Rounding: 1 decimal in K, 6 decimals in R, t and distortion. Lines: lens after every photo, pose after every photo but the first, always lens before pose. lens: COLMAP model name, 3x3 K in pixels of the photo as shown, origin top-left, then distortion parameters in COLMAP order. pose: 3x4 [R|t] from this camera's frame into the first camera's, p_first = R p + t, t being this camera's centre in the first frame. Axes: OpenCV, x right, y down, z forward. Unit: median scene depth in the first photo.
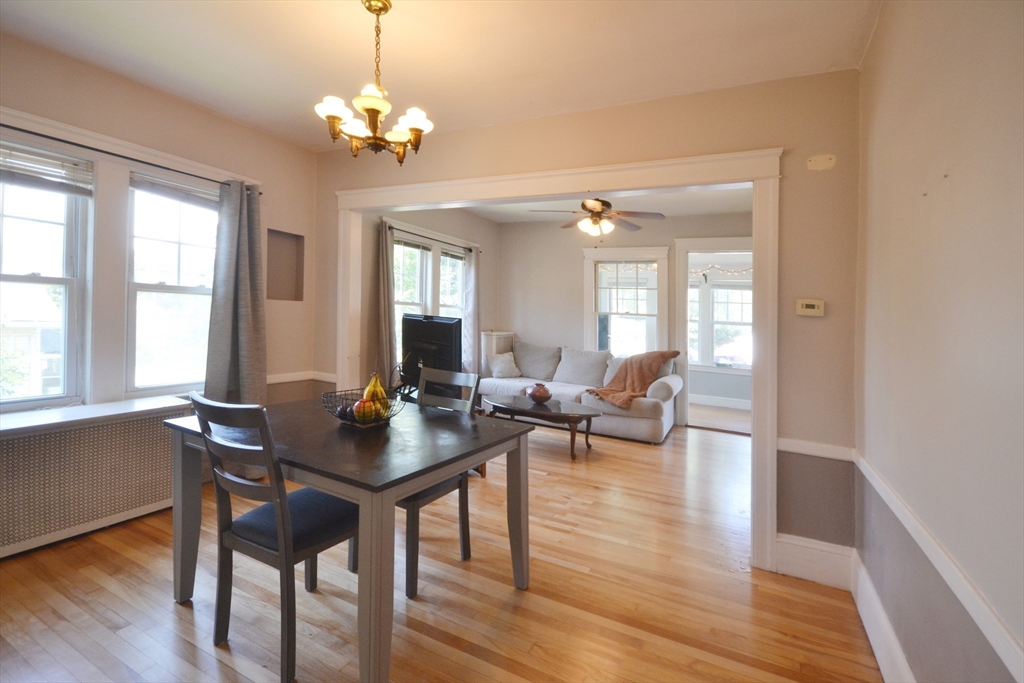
lens RADIAL K [[482.0, 0, 514.3], [0, 482.0, 317.8], [0, 0, 1]] dist [0.000260, -0.000570]
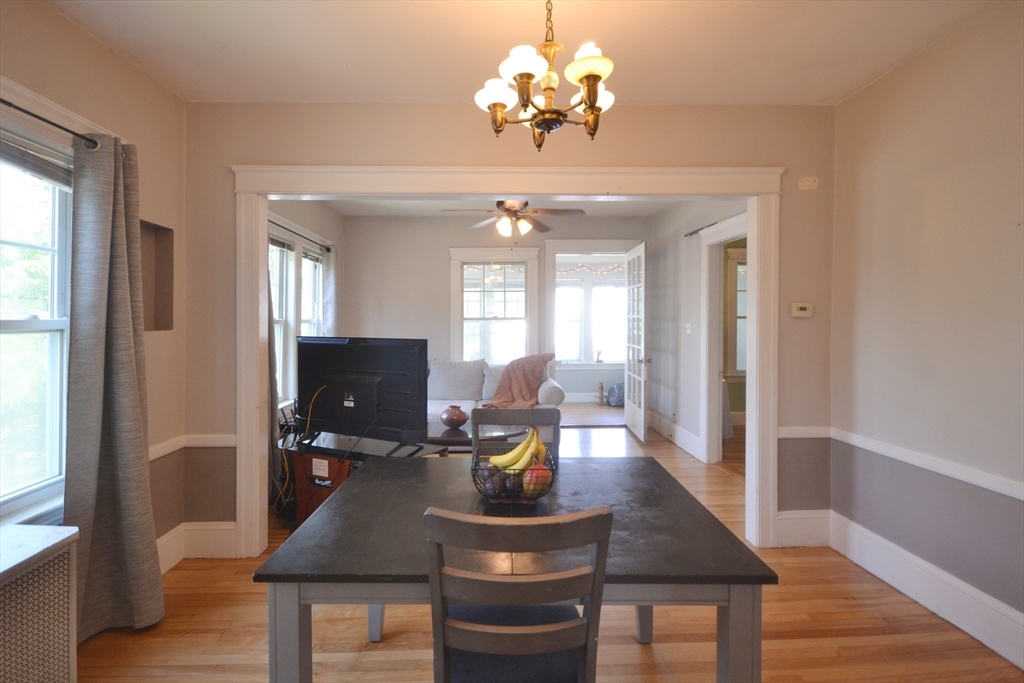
lens RADIAL K [[516.2, 0, 509.7], [0, 516.2, 321.5], [0, 0, 1]] dist [-0.004000, 0.000208]
pose [[0.872435, -0.057113, 0.485381, -0.394799], [0.053297, 0.998343, 0.021674, -0.038511], [-0.485815, 0.006960, 0.874034, 0.181857]]
